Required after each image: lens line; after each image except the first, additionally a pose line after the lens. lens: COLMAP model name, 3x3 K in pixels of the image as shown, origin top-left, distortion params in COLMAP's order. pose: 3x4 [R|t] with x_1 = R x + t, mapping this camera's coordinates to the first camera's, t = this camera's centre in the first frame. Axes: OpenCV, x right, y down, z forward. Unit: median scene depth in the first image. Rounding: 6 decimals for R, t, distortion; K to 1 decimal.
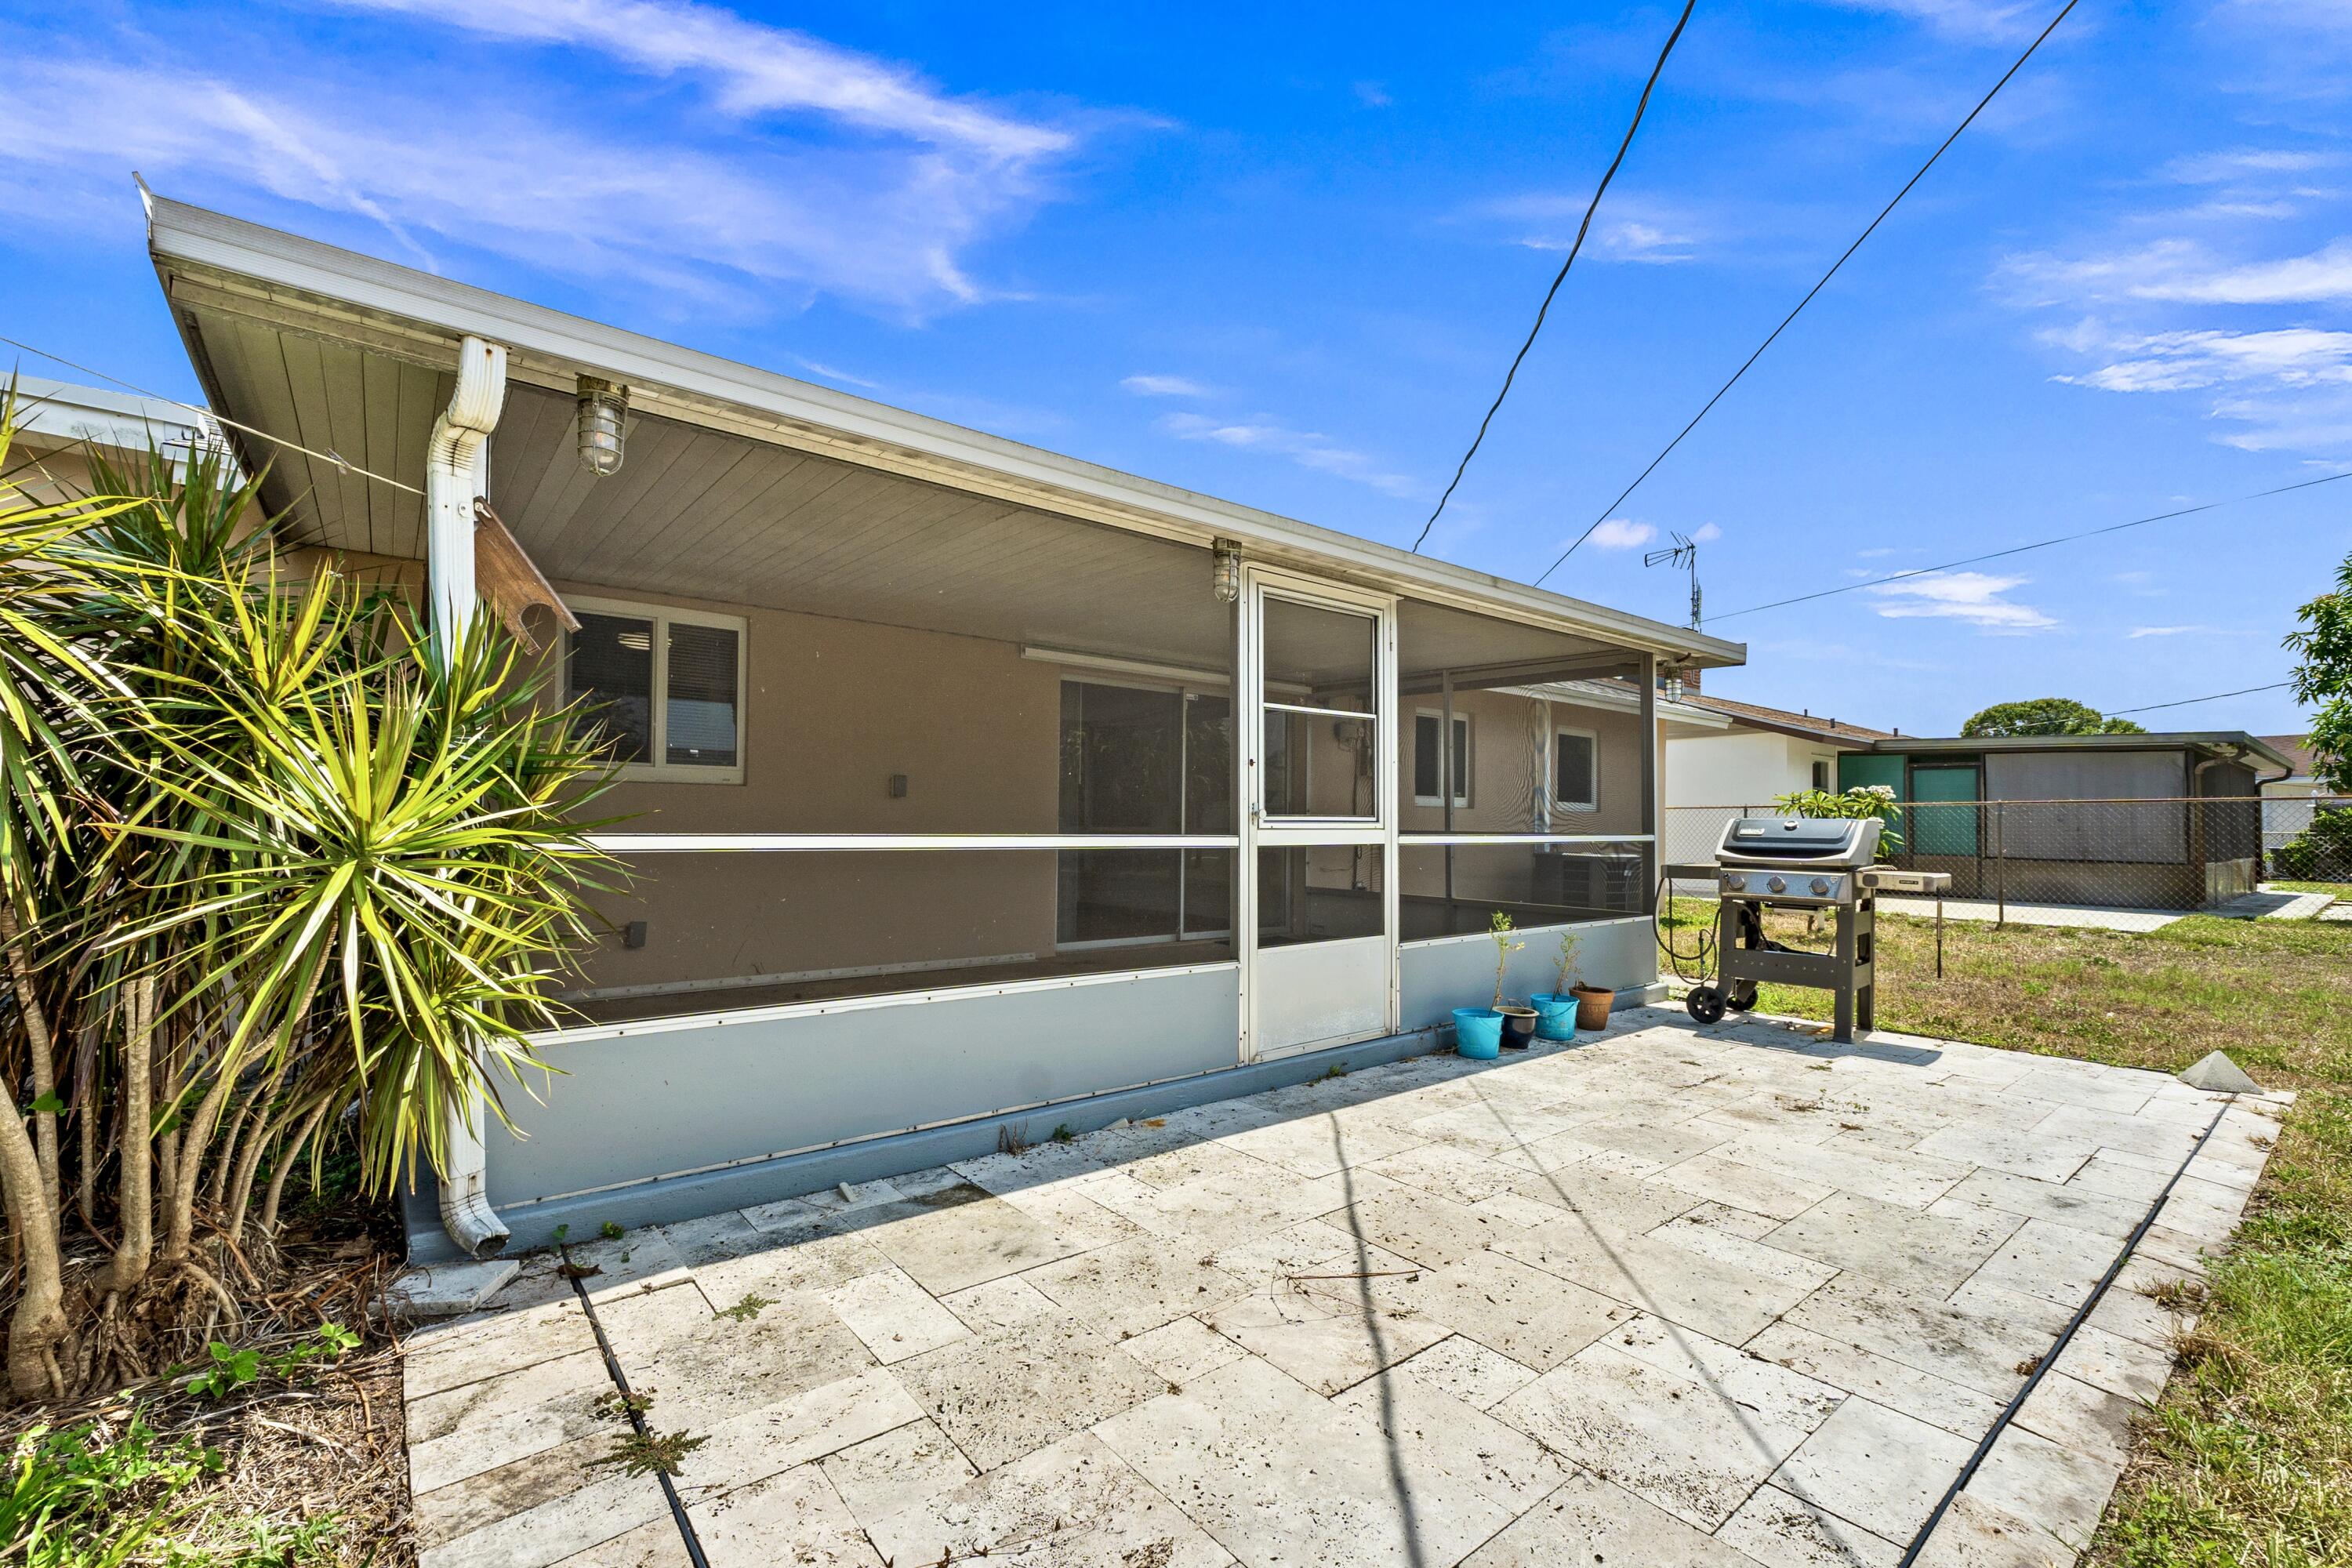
lens RADIAL K [[994.9, 0, 1183.8], [0, 994.9, 802.8], [0, 0, 1]] dist [0.003295, 0.000296]
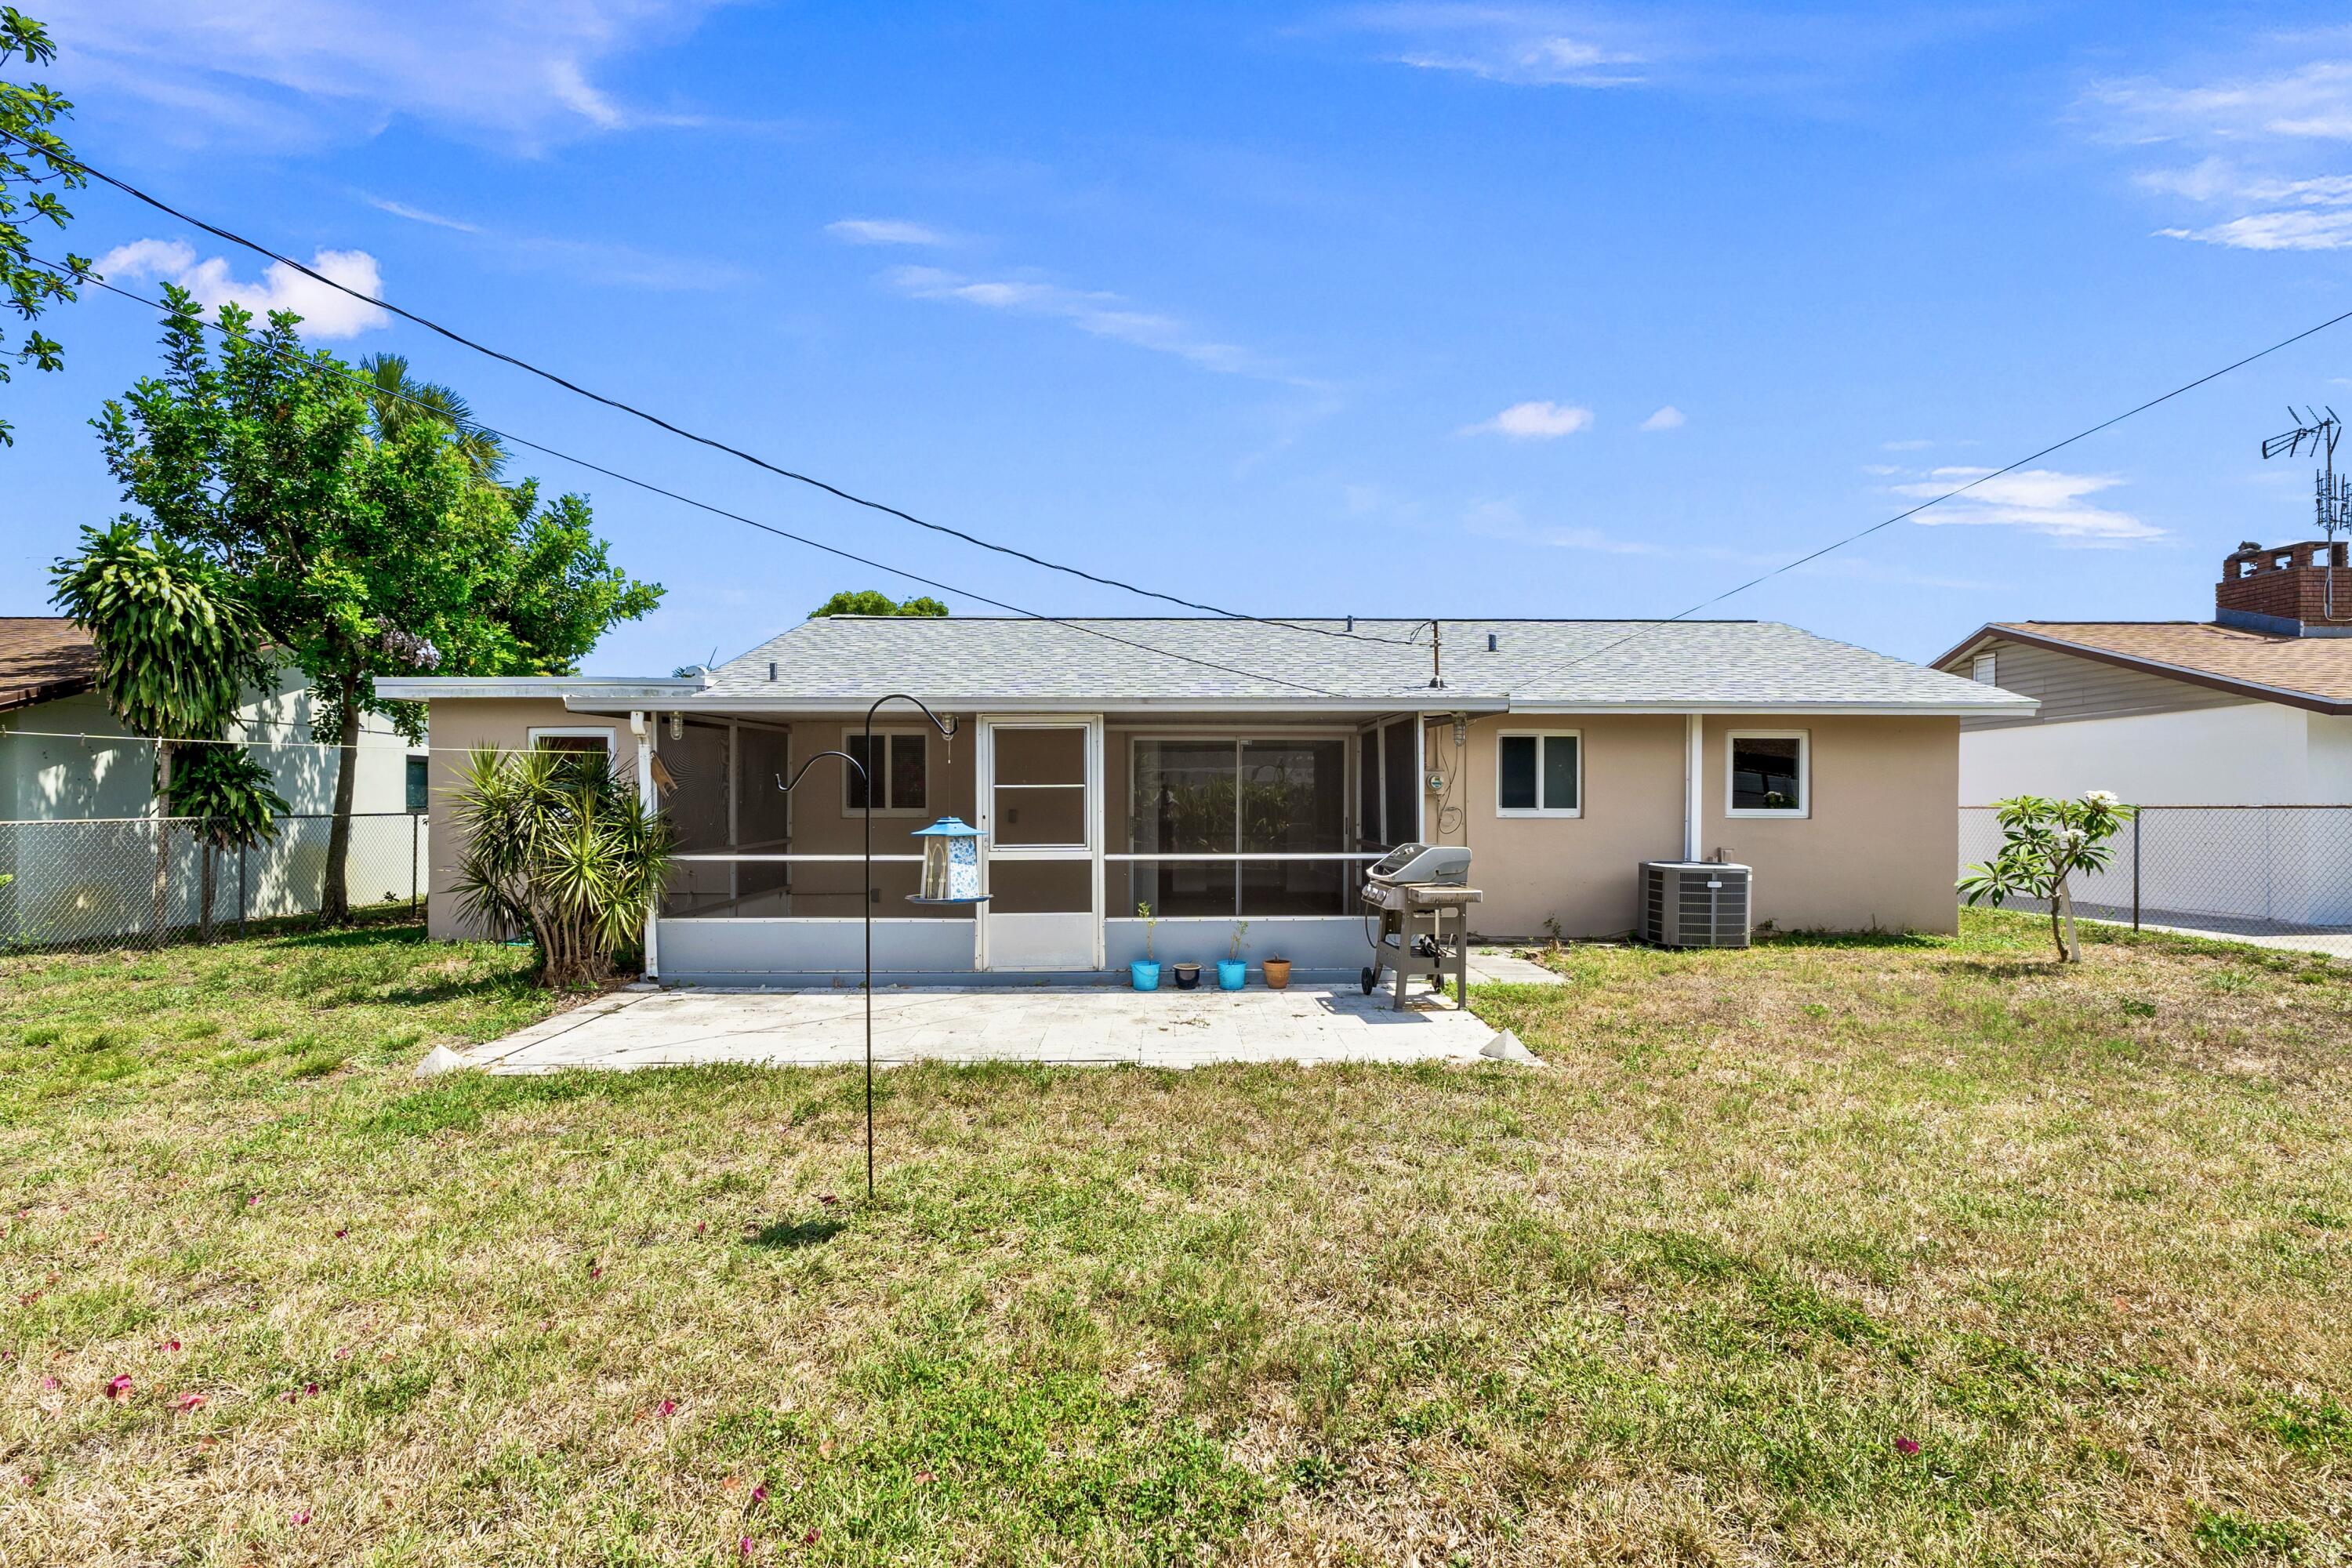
lens RADIAL K [[1127.7, 0, 1264.0], [0, 1127.7, 800.2], [0, 0, 1]] dist [-0.003565, -0.000192]
pose [[0.784109, -0.010422, -0.620536, 1.623641], [0.022186, 0.999691, 0.011245, -0.074845], [0.620227, -0.022585, 0.784097, -0.335734]]
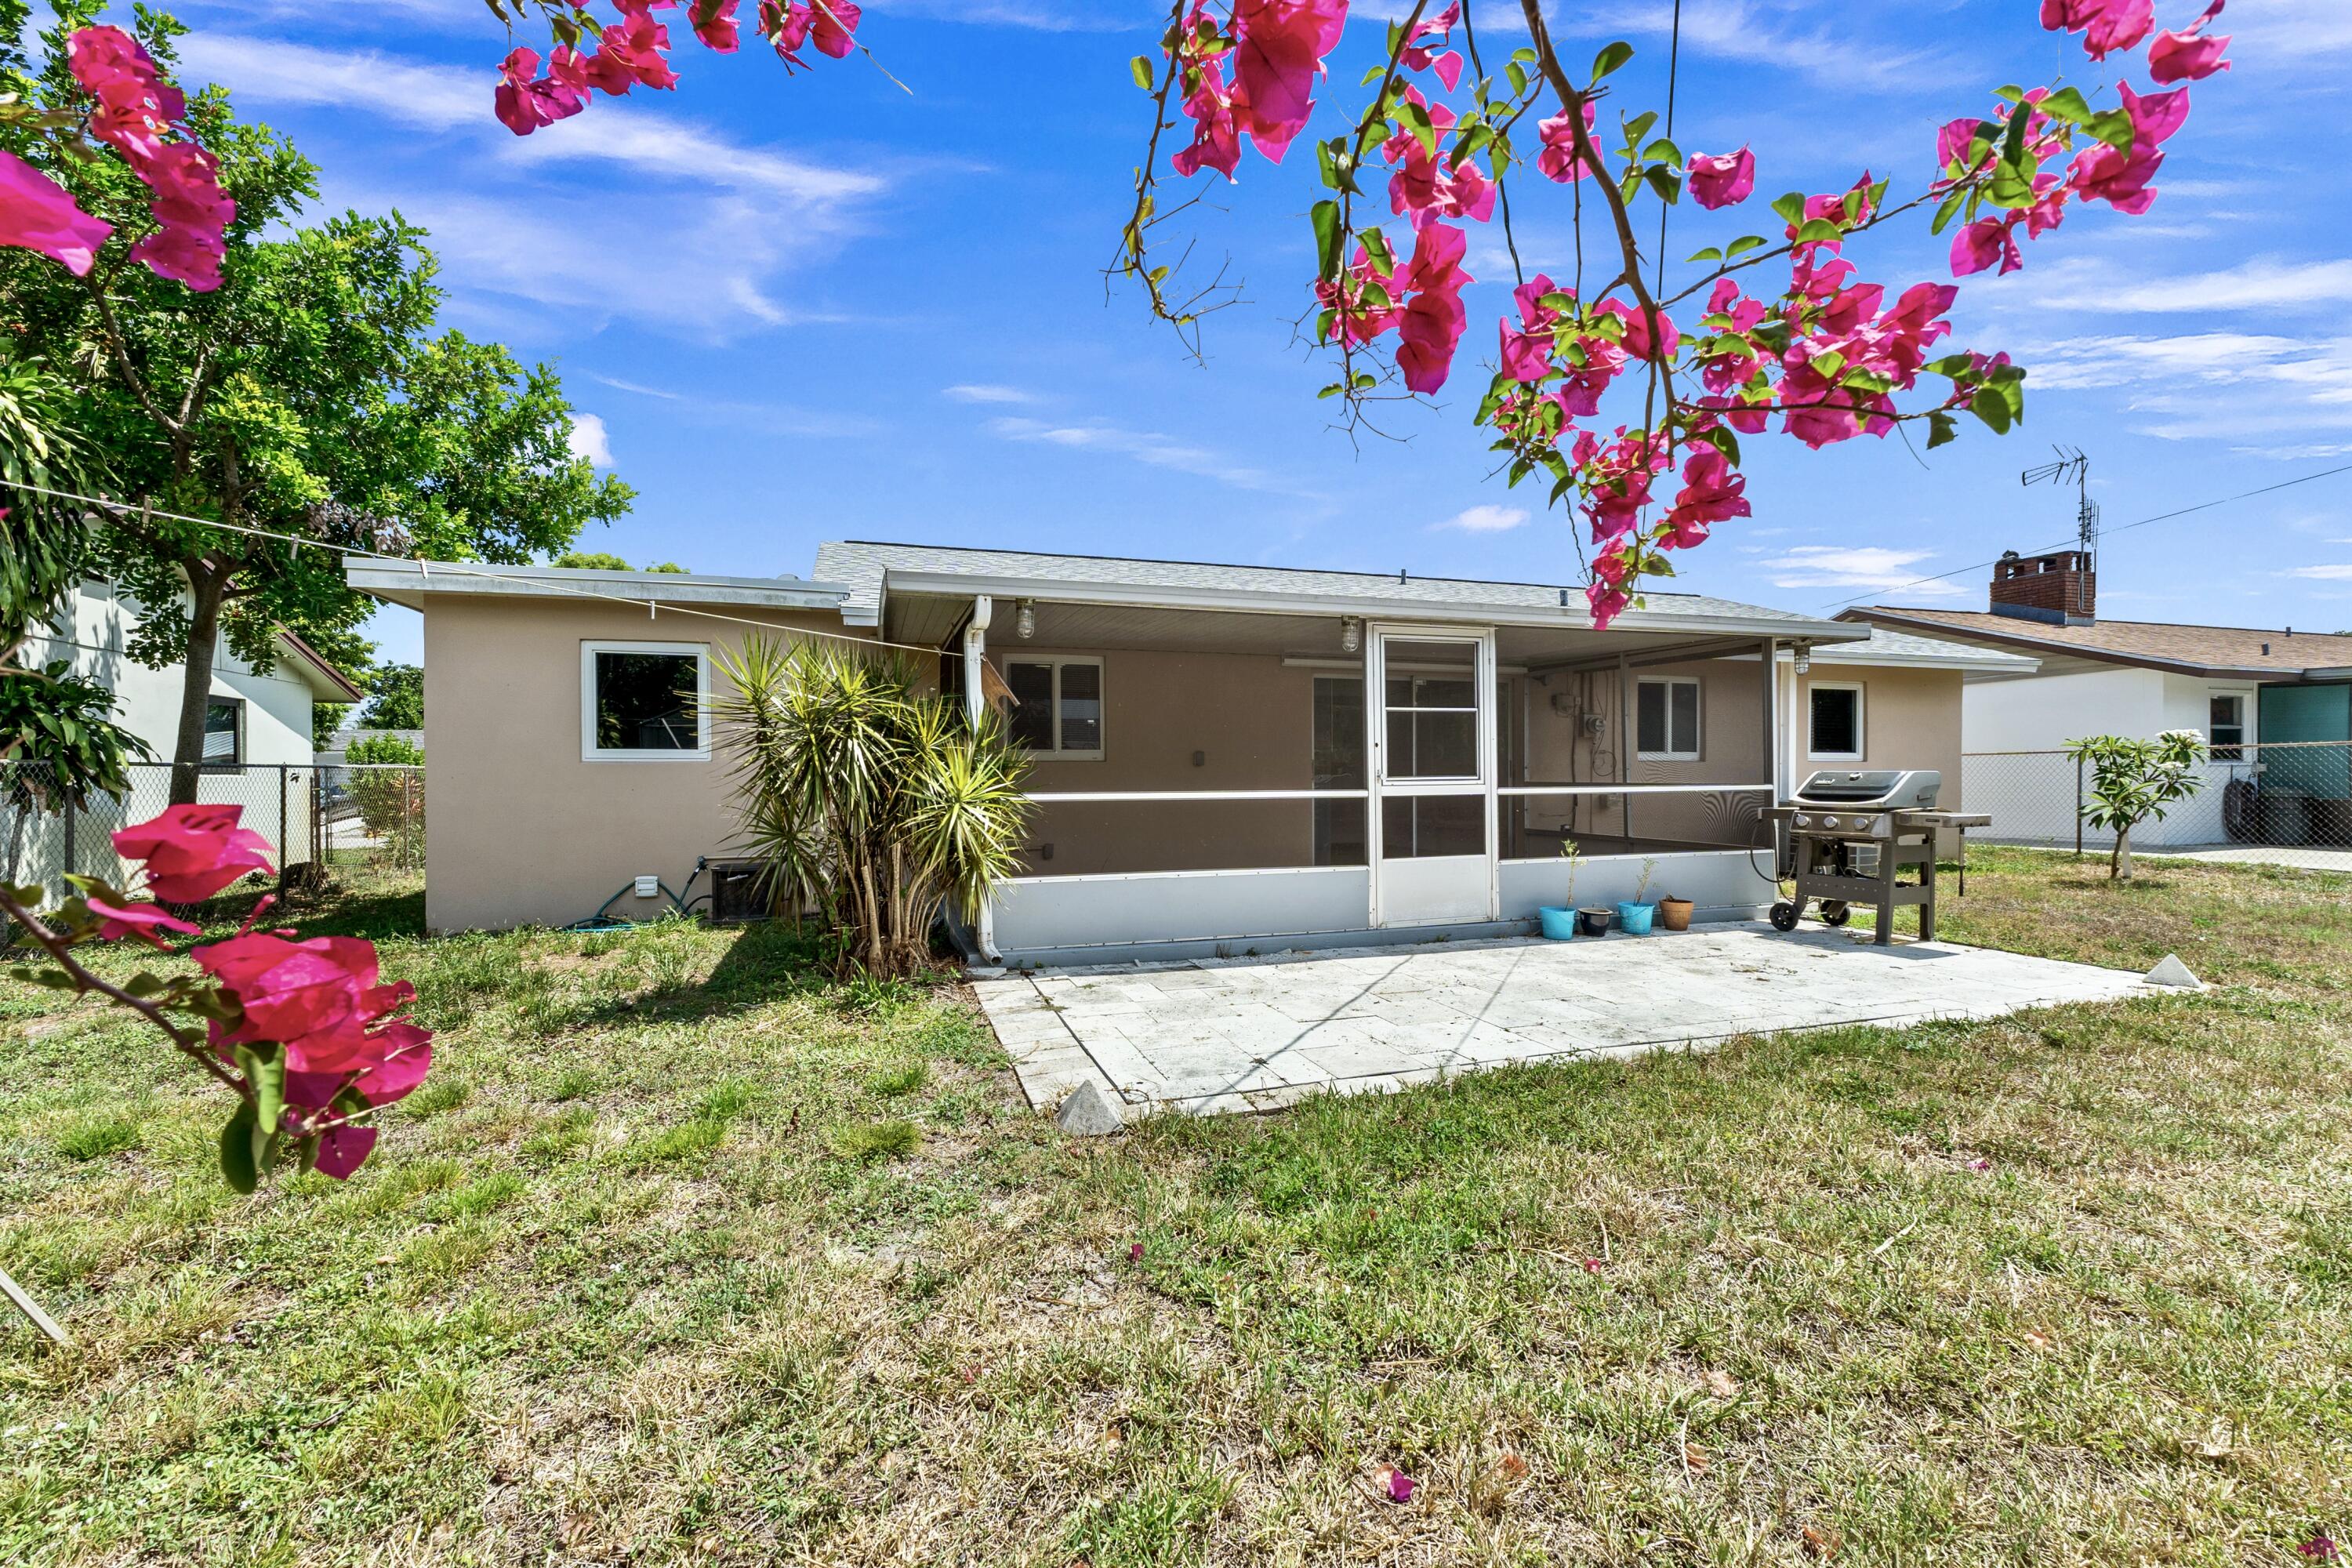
lens RADIAL K [[971.0, 0, 1176.0], [0, 971.0, 784.0], [0, 0, 1]] dist [-0.000462, 0.000061]
pose [[0.929818, -0.013668, -0.367766, 0.302873], [0.024298, 0.999410, 0.024289, -0.019542], [0.367217, -0.031520, 0.929601, -0.526417]]
